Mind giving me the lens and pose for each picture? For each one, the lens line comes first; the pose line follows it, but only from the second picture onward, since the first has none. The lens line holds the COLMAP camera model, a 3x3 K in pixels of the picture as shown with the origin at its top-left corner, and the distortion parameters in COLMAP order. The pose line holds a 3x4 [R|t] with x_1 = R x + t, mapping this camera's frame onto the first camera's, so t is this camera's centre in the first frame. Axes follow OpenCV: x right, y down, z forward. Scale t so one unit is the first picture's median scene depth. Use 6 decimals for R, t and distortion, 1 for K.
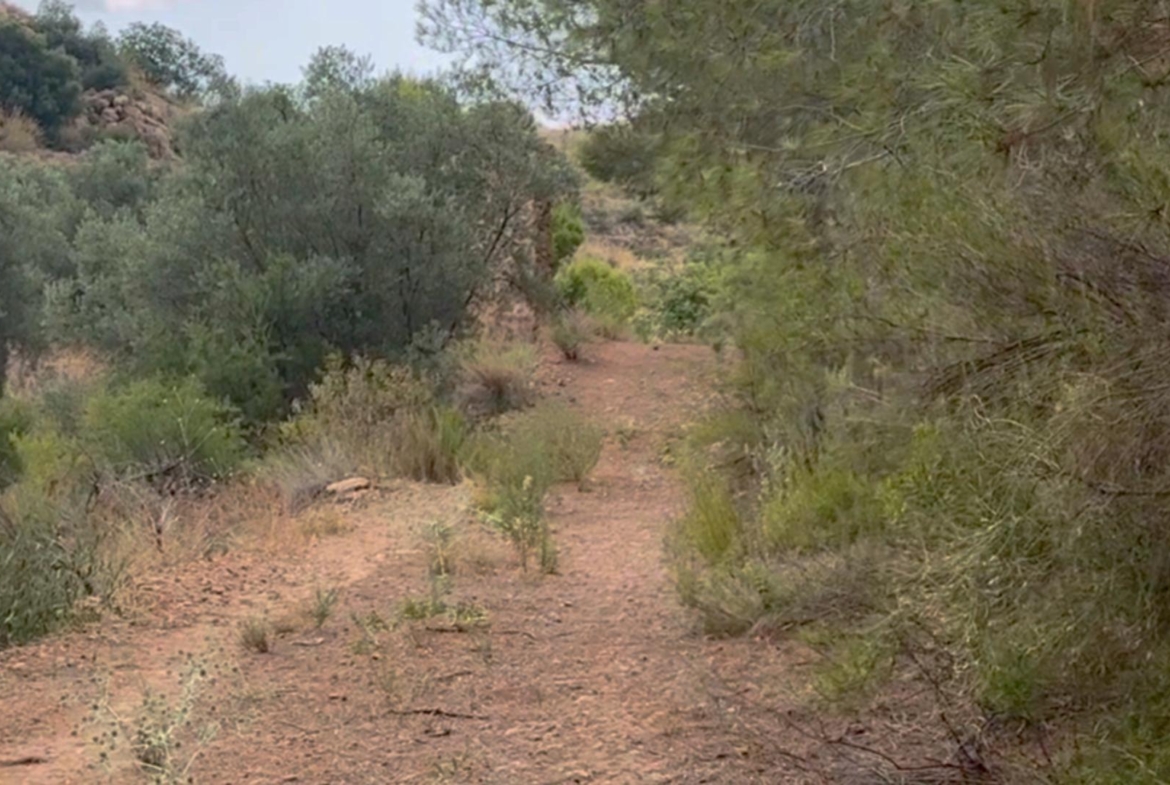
lens RADIAL K [[2184.9, 0, 585.0], [0, 2184.9, 392.5], [0, 0, 1]] dist [0.009870, 0.083891]
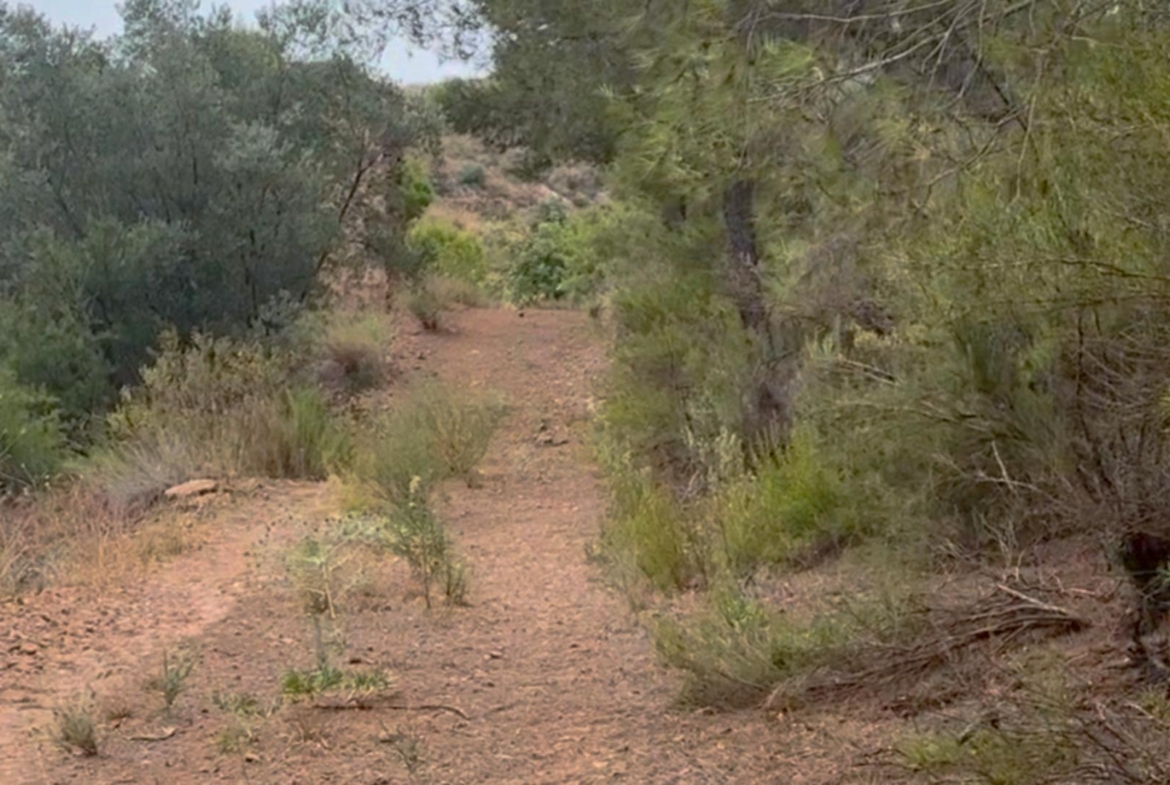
lens RADIAL K [[2184.9, 0, 585.0], [0, 2184.9, 392.5], [0, 0, 1]] dist [0.009870, 0.083891]
pose [[0.996752, -0.026580, 0.076018, -0.018734], [0.025367, 0.999536, 0.016880, -0.004140], [-0.076431, -0.014897, 0.996964, 0.138930]]
